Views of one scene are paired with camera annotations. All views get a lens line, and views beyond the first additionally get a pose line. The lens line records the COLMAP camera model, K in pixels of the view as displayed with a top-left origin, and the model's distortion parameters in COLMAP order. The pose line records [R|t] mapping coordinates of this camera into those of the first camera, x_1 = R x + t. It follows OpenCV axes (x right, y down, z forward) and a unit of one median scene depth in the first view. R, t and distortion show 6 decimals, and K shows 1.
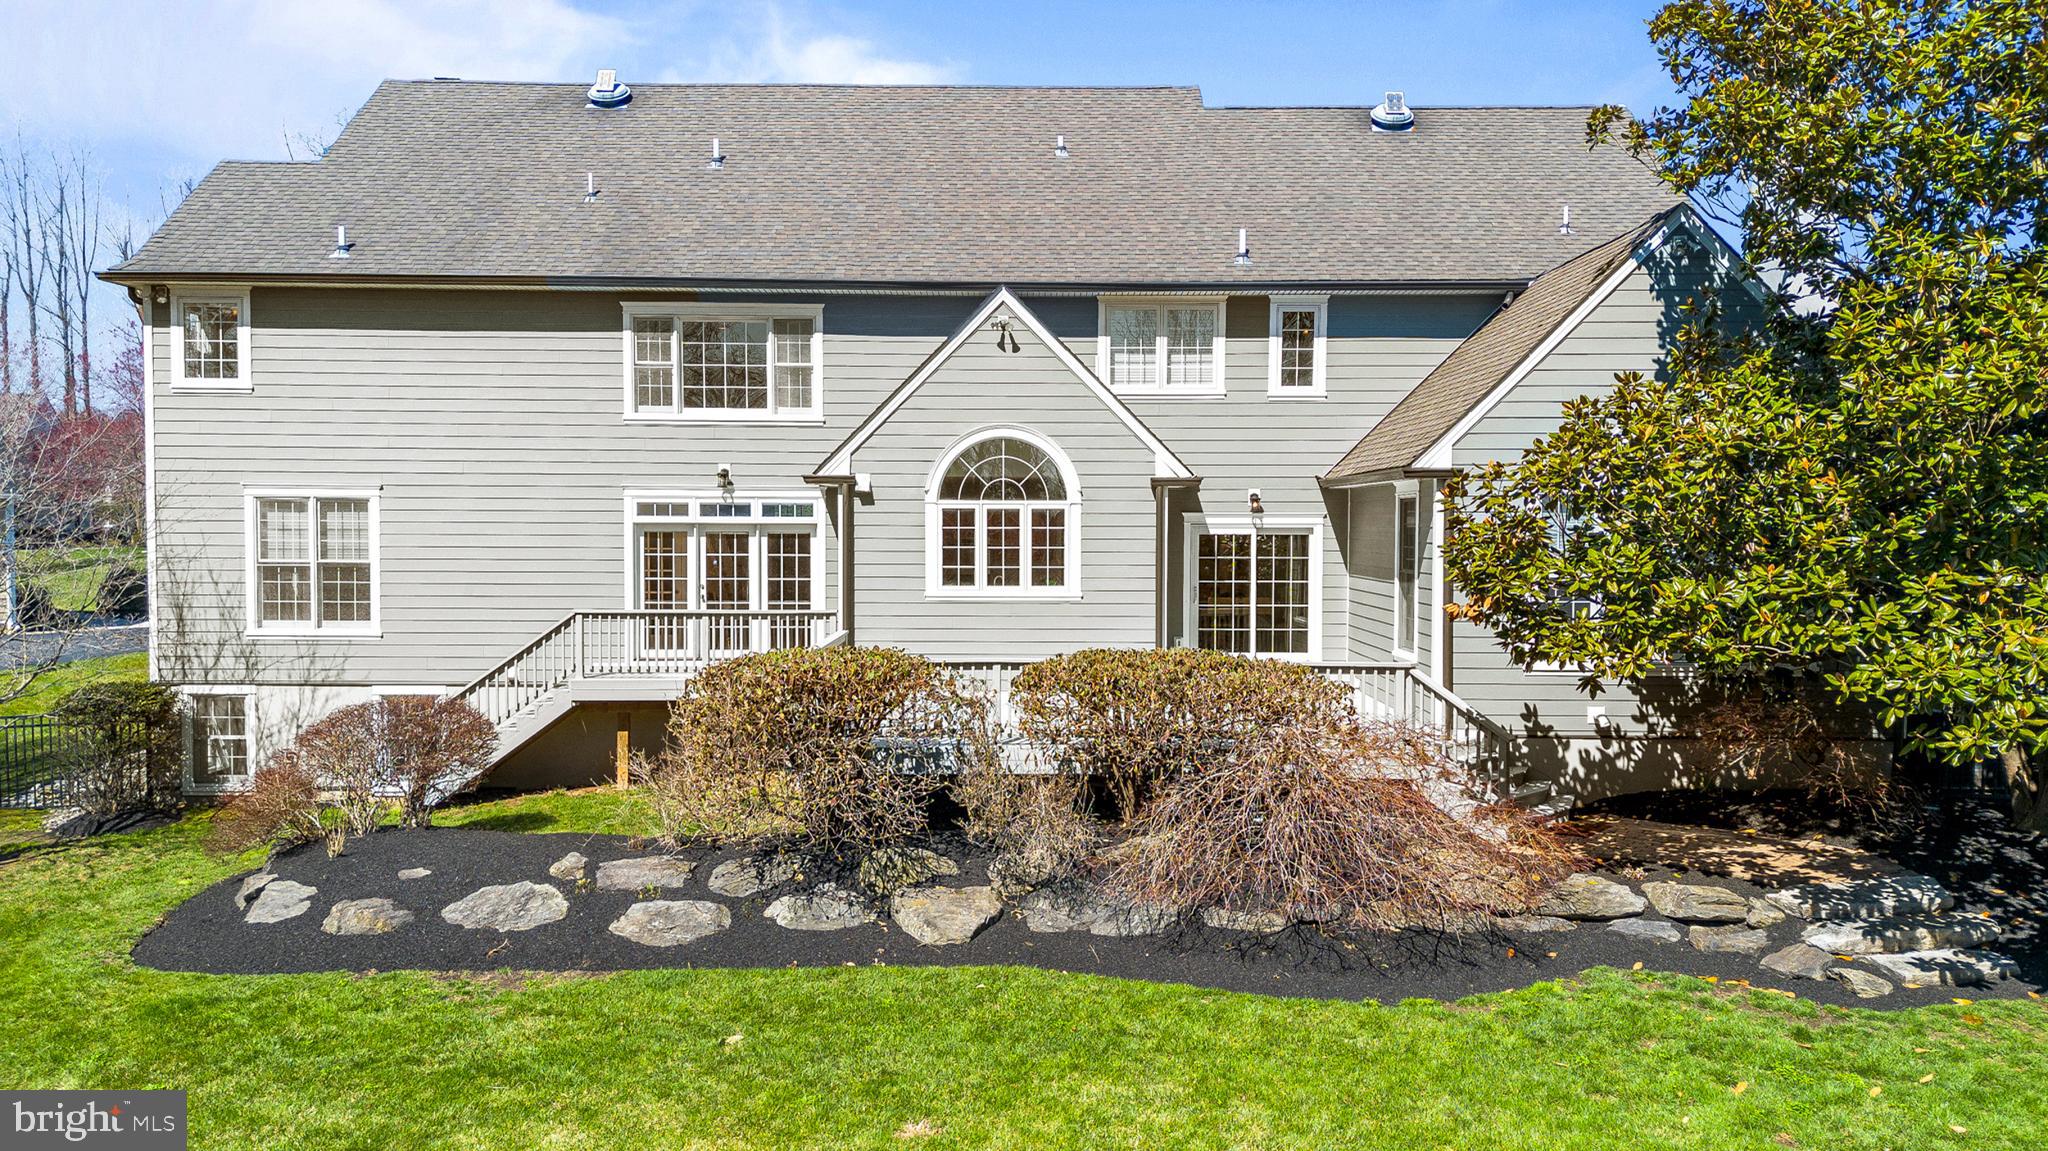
lens RADIAL K [[1458.0, 0, 1024.0], [0, 1458.0, 575.5], [0, 0, 1]] dist [0.113826, -0.255144]
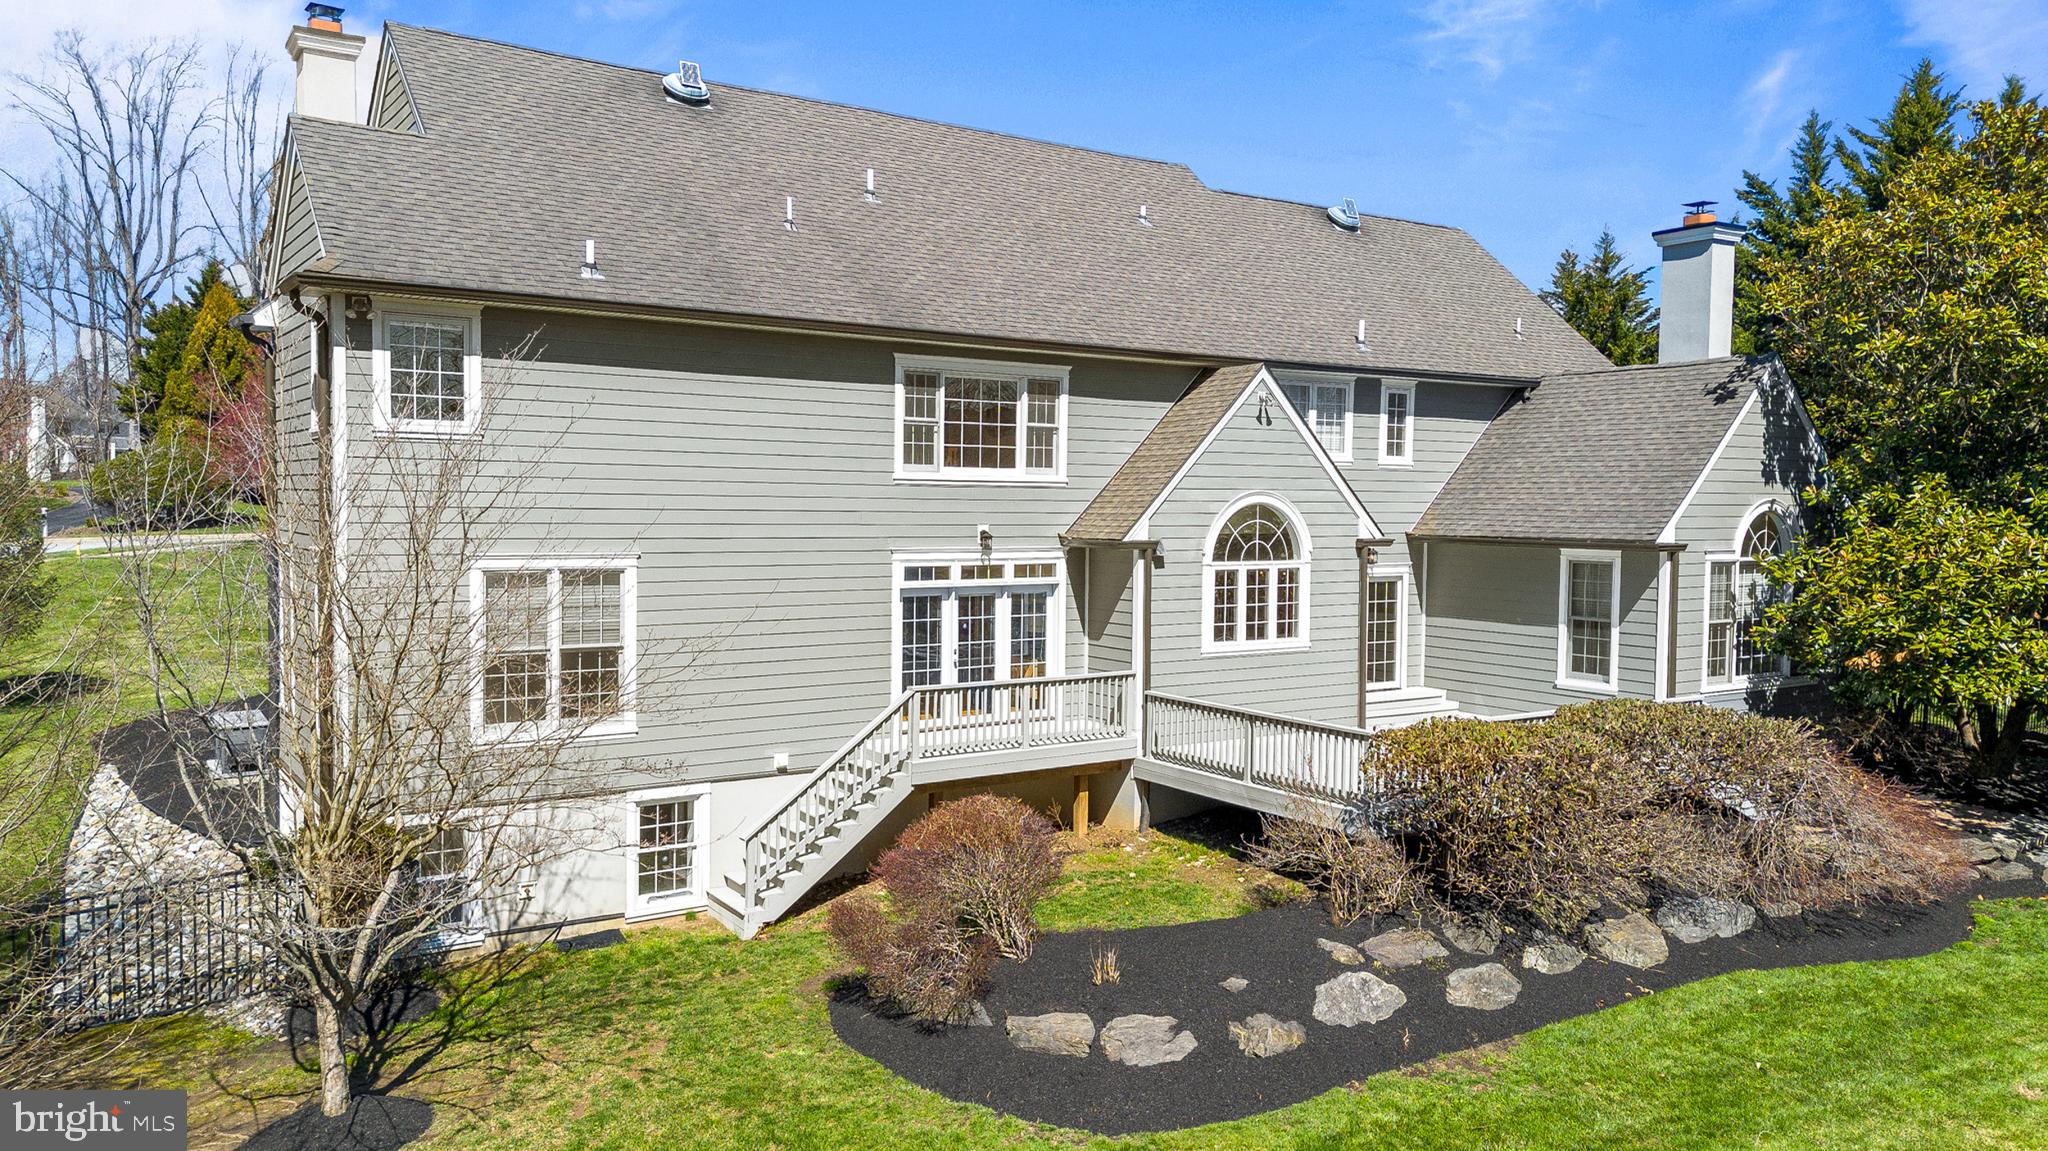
lens RADIAL K [[1470.5, 0, 1024.0], [0, 1470.5, 575.5], [0, 0, 1]] dist [0.058170, -0.053808]
pose [[0.833335, -0.025360, 0.552187, -0.724396], [0.014935, 0.999615, 0.023369, -0.065346], [-0.552567, -0.011227, 0.833393, 0.172267]]
